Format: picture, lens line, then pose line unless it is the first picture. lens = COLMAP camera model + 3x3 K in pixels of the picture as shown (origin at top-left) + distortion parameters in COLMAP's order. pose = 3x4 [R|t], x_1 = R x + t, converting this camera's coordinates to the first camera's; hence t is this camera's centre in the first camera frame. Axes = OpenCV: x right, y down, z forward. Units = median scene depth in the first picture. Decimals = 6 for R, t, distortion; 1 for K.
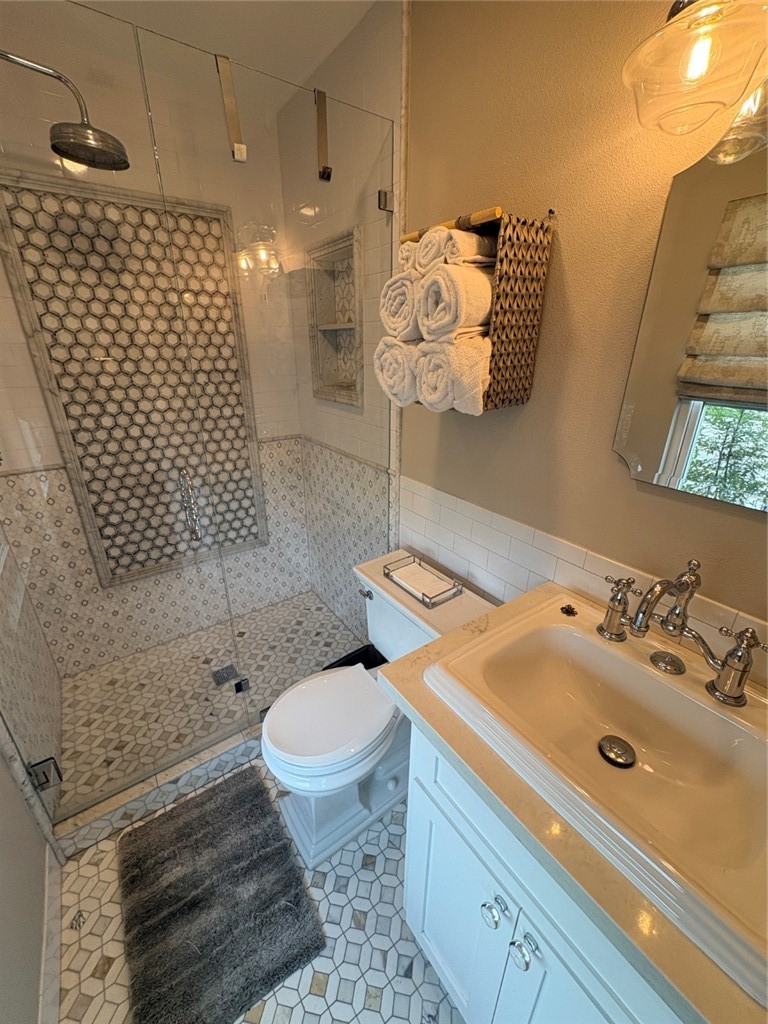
lens RADIAL K [[409.8, 0, 383.8], [0, 409.8, 513.1], [0, 0, 1]] dist [-0.000289, -0.000098]
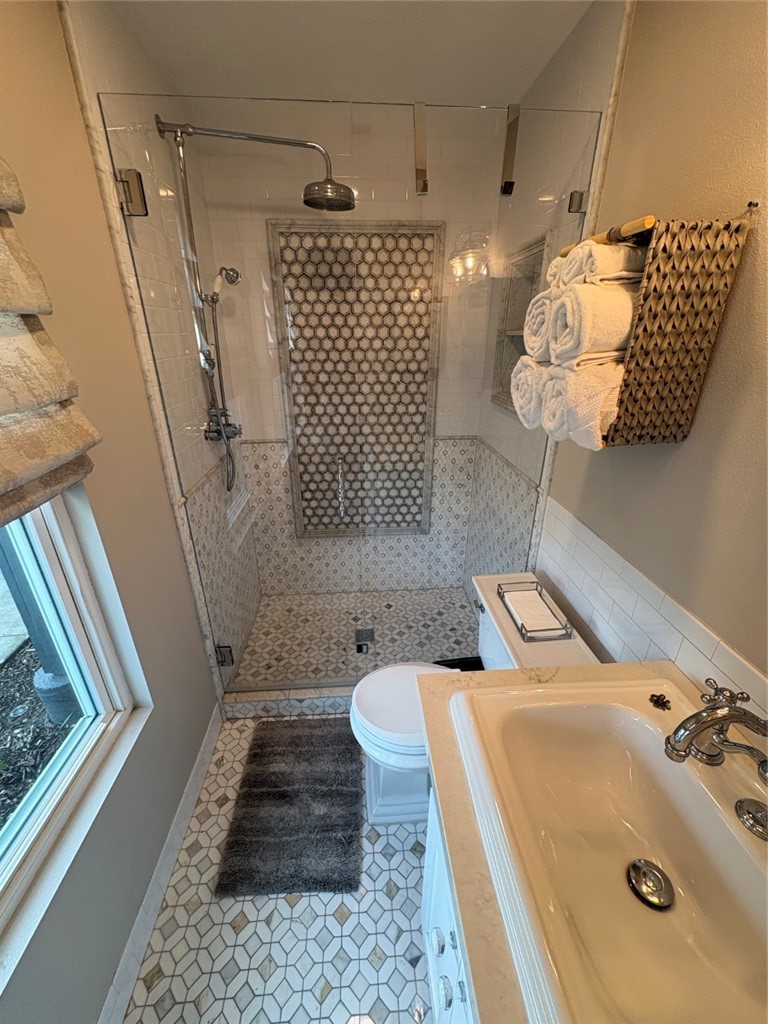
lens RADIAL K [[409.8, 0, 382.6], [0, 409.8, 513.0], [0, 0, 1]] dist [-0.000289, -0.000098]
pose [[0.853235, 0.207322, -0.478547, 0.162469], [-0.195989, 0.977797, 0.074171, -0.045859], [0.483299, 0.030505, 0.874924, 0.001417]]
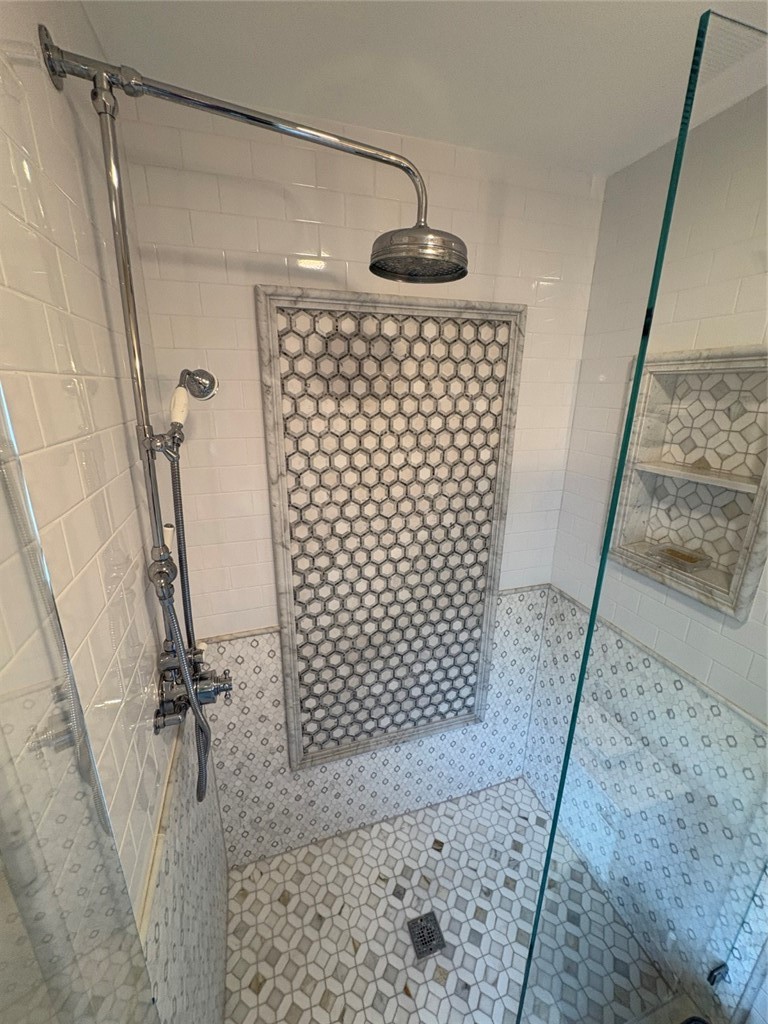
lens RADIAL K [[409.8, 0, 382.2], [0, 409.8, 512.2], [0, 0, 1]] dist [-0.000289, -0.000098]
pose [[0.952838, 0.092715, -0.288970, -0.382709], [-0.120431, 0.989524, -0.079618, -0.298128], [0.278561, 0.110664, 0.954022, 0.276936]]
